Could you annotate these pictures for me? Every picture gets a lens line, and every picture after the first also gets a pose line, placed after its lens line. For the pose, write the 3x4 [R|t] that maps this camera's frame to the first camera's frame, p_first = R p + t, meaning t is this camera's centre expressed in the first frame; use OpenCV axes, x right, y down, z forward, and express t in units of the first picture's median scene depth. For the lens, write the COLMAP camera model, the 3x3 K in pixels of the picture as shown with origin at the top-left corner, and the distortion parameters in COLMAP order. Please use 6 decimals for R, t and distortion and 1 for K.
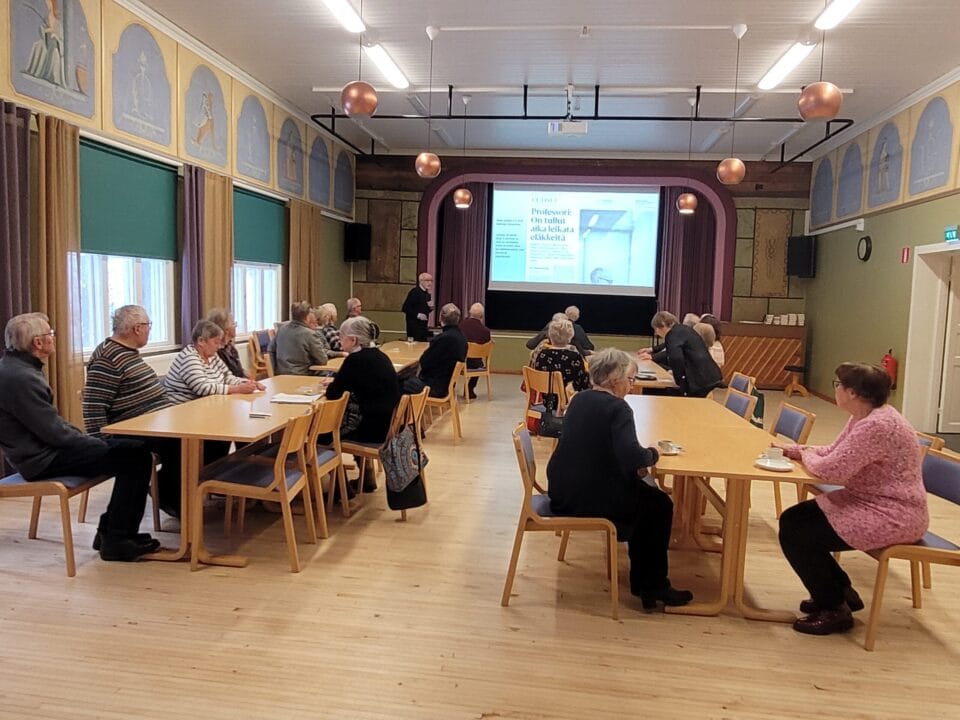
lens RADIAL K [[740.1, 0, 463.8], [0, 740.1, 353.1], [0, 0, 1]] dist [-0.007839, 0.003683]
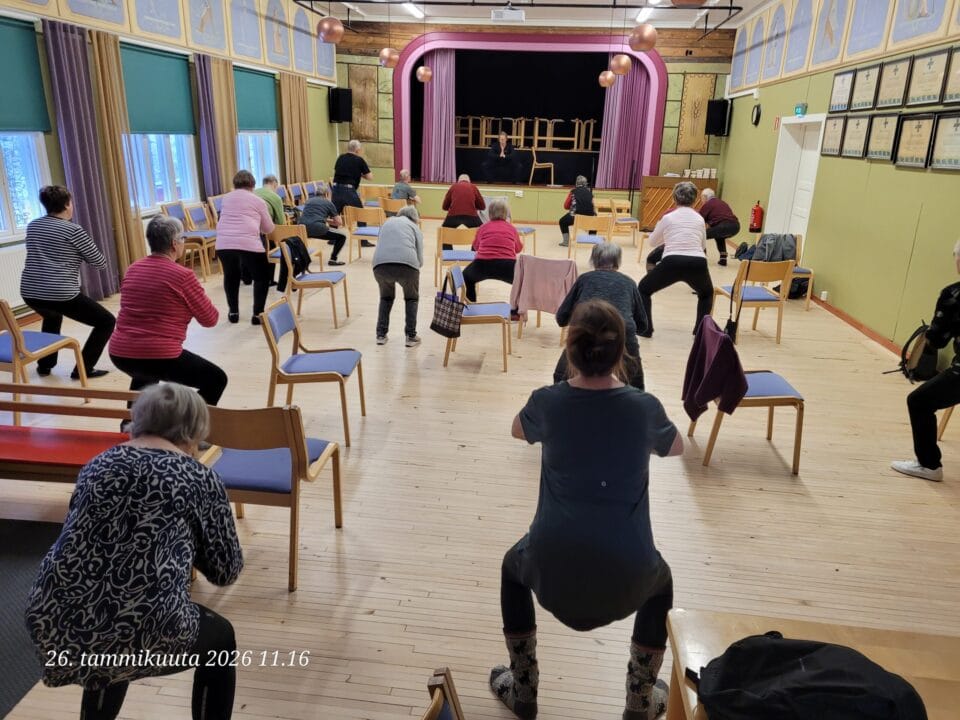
lens RADIAL K [[714.0, 0, 476.4], [0, 714.0, 363.2], [0, 0, 1]] dist [0.070466, -0.044853]
pose [[0.999646, -0.011460, 0.023998, 0.053946], [0.005707, 0.973808, 0.227302, -0.019177], [-0.025975, -0.227084, 0.973529, -0.278271]]
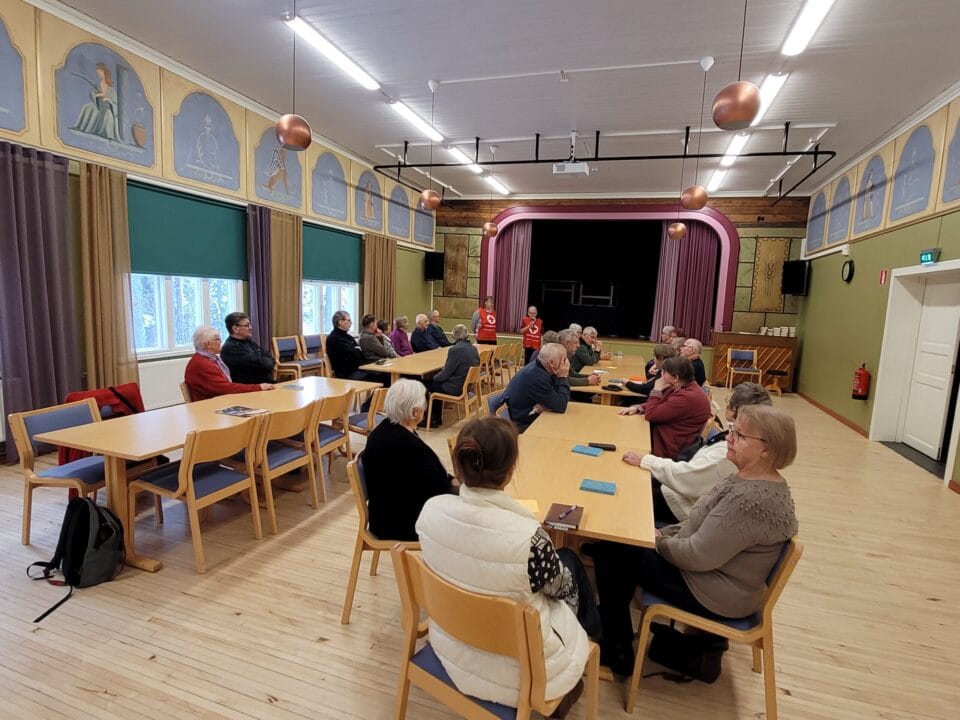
lens RADIAL K [[505.0, 0, 480.0], [0, 505.0, 360.0], [0, 0, 1]] dist [-0.000487, -0.009862]
pose [[0.984542, 0.030121, -0.172540, 0.146781], [-0.024398, 0.999083, 0.035196, -0.023071], [0.173442, -0.030442, 0.984373, 0.170257]]
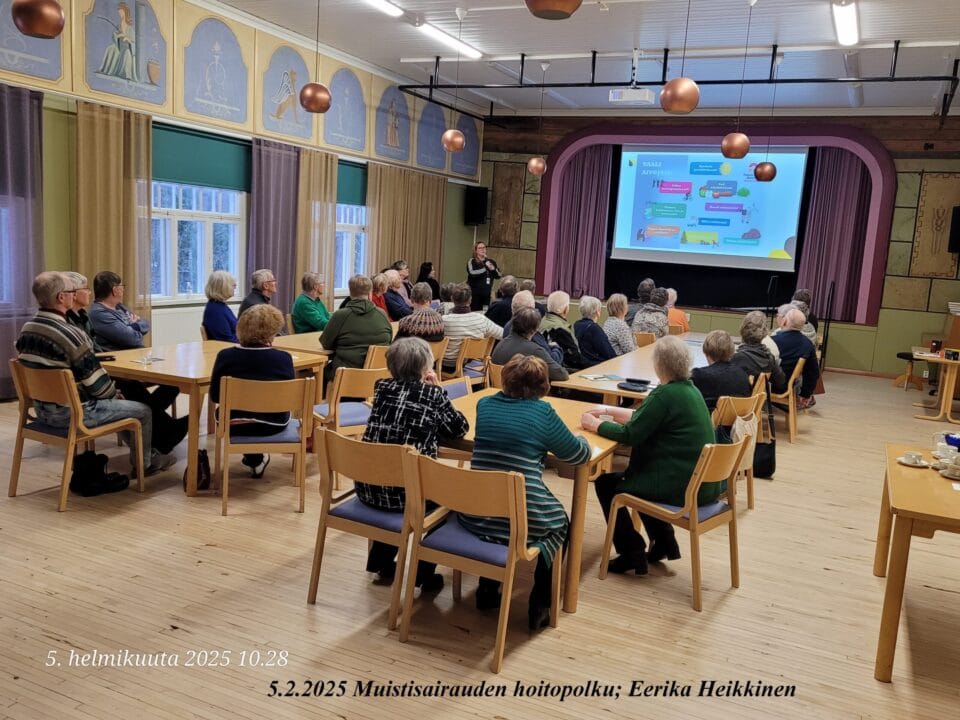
lens RADIAL K [[843.4, 0, 480.0], [0, 843.4, 360.0], [0, 0, 1]] dist [0.058871, -0.016533]
pose [[0.955226, 0.069740, -0.287541, 0.297103], [-0.057425, 0.997044, 0.051053, -0.002315], [0.290251, -0.032255, 0.956407, -0.139037]]
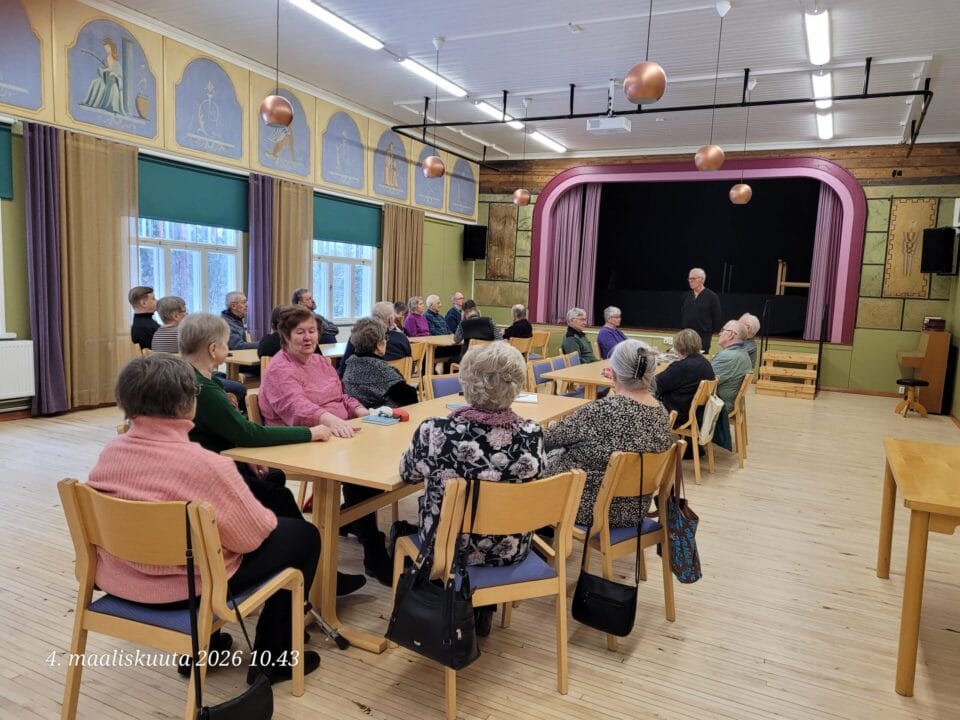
lens RADIAL K [[714.0, 0, 476.4], [0, 714.0, 363.2], [0, 0, 1]] dist [0.070466, -0.044853]
pose [[0.946172, 0.044632, -0.320572, 0.301778], [-0.041437, 0.999000, 0.016786, 0.014130], [0.321001, -0.002599, 0.947075, 0.005695]]
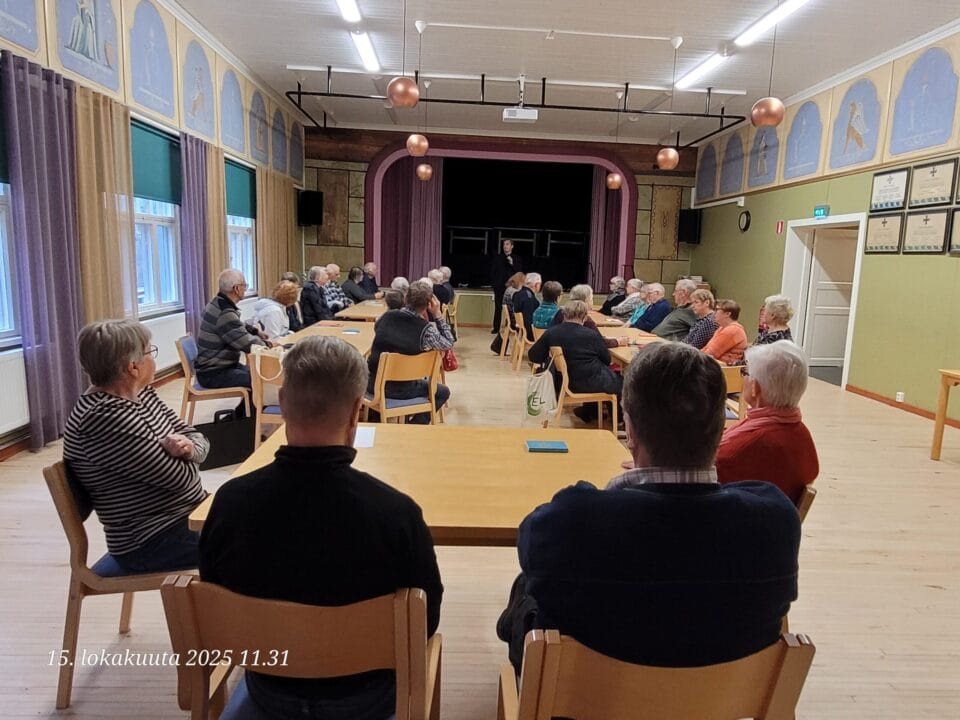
lens RADIAL K [[672.7, 0, 479.9], [0, 672.7, 355.7], [0, 0, 1]] dist [0.004274, 0.002912]
pose [[0.982699, -0.024624, 0.183568, -0.125781], [0.011638, 0.997373, 0.071492, -0.001177], [-0.184846, -0.068119, 0.980404, -0.053804]]
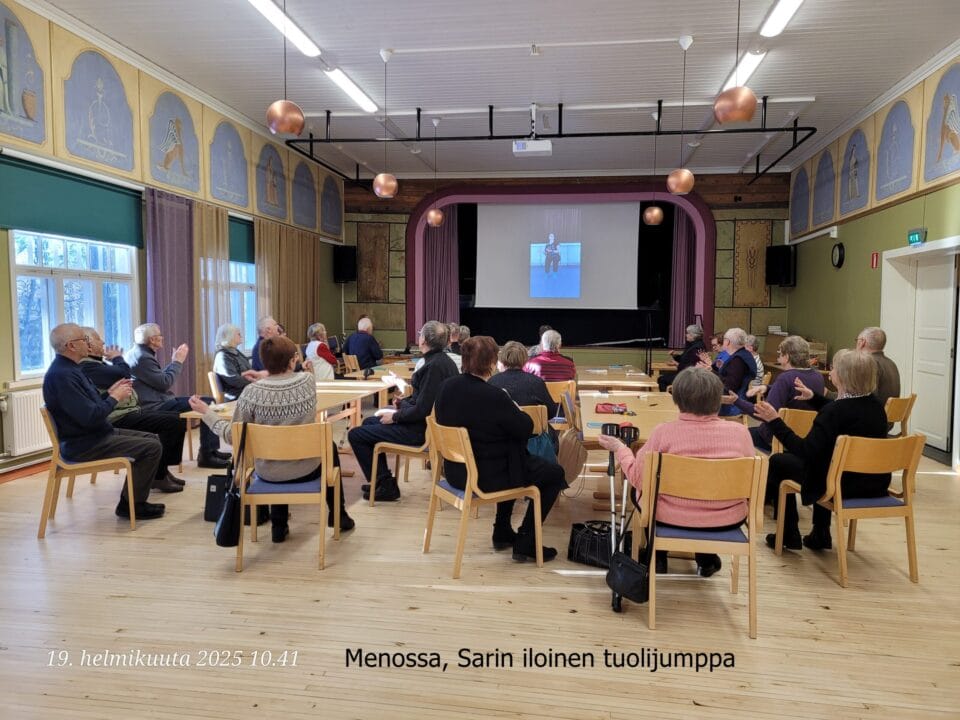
lens RADIAL K [[714.3, 0, 473.8], [0, 714.3, 349.3], [0, 0, 1]] dist [0.077249, -0.054776]
pose [[0.999605, -0.023236, -0.015818, 0.069060], [0.022739, 0.999263, -0.030931, 0.005620], [0.016525, 0.030559, 0.999396, 0.011869]]
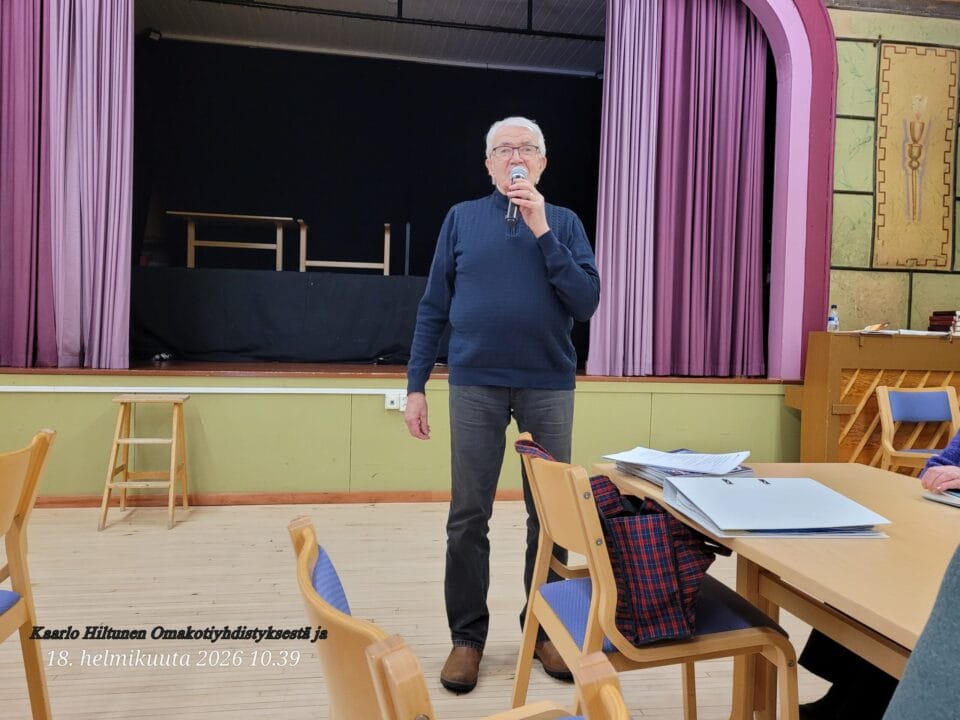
lens RADIAL K [[714.0, 0, 476.4], [0, 714.0, 363.2], [0, 0, 1]] dist [0.070466, -0.044853]
pose [[0.956095, -0.016753, 0.292577, 0.109589], [0.039175, 0.996711, -0.070946, -0.010631], [-0.290426, 0.079293, 0.953607, 1.009889]]
